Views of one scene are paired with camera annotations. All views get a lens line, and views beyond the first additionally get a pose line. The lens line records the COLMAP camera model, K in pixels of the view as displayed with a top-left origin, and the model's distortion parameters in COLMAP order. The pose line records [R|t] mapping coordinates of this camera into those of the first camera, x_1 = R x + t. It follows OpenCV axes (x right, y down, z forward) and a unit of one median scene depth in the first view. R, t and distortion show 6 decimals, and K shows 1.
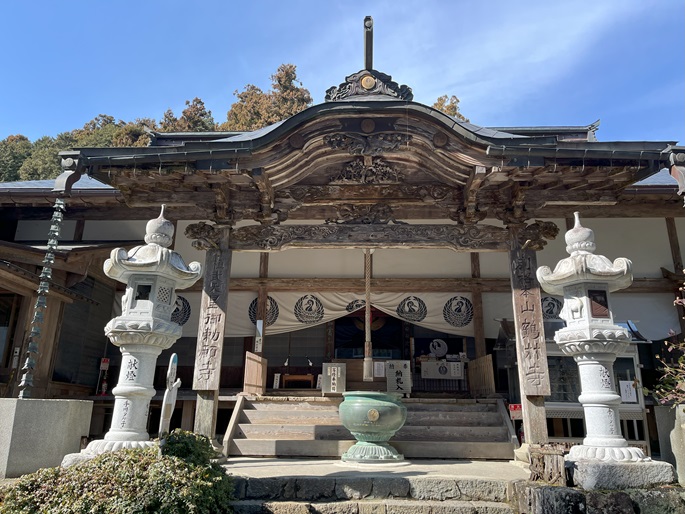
lens RADIAL K [[519.5, 0, 342.5], [0, 519.5, 257.0], [0, 0, 1]] dist [0.102820, -0.127719]
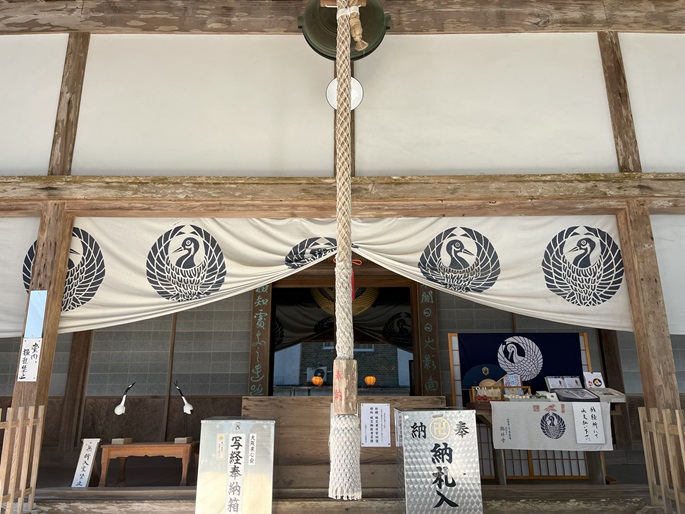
lens RADIAL K [[519.5, 0, 342.5], [0, 519.5, 257.0], [0, 0, 1]] dist [0.102820, -0.127719]
pose [[0.999126, -0.003950, 0.041609, 0.040646], [0.002434, 0.999333, 0.036431, 0.104254], [-0.041726, -0.036298, 0.998470, 0.777807]]
